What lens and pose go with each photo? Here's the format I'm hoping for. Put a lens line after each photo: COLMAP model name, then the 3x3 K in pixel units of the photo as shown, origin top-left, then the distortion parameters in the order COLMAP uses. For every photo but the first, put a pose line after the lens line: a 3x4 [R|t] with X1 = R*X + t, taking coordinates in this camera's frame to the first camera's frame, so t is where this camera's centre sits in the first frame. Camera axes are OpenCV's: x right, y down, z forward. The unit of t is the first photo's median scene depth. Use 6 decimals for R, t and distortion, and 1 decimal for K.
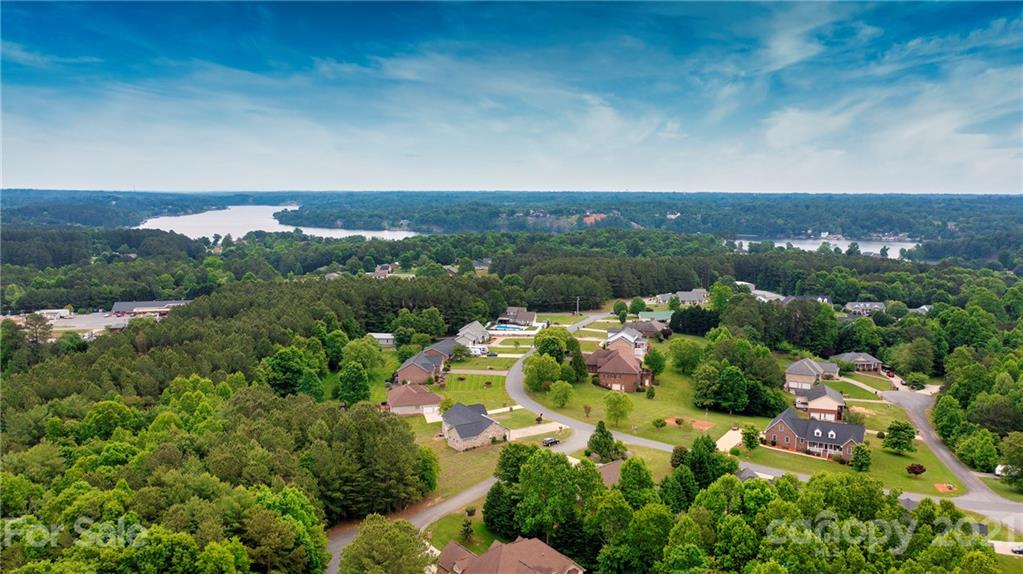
lens RADIAL K [[802.1, 0, 509.4], [0, 802.1, 288.7], [0, 0, 1]] dist [-0.022822, 0.011958]
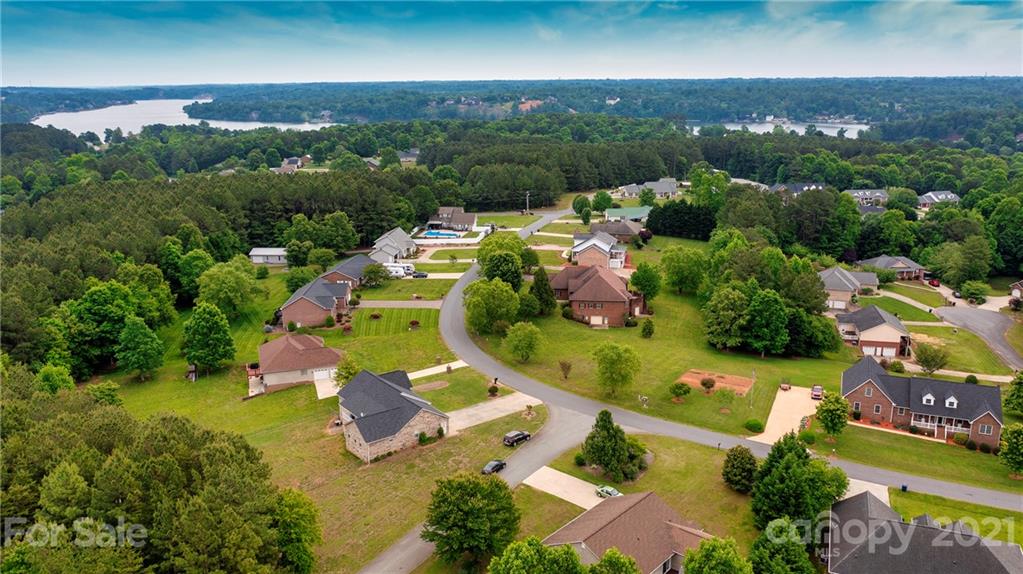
lens RADIAL K [[802.1, 0, 510.3], [0, 802.1, 285.3], [0, 0, 1]] dist [-0.022822, 0.011958]
pose [[0.996188, -0.034052, 0.080314, 0.001188], [0.023473, 0.991346, 0.129161, -0.000979], [-0.084017, -0.126784, 0.988366, 0.222154]]
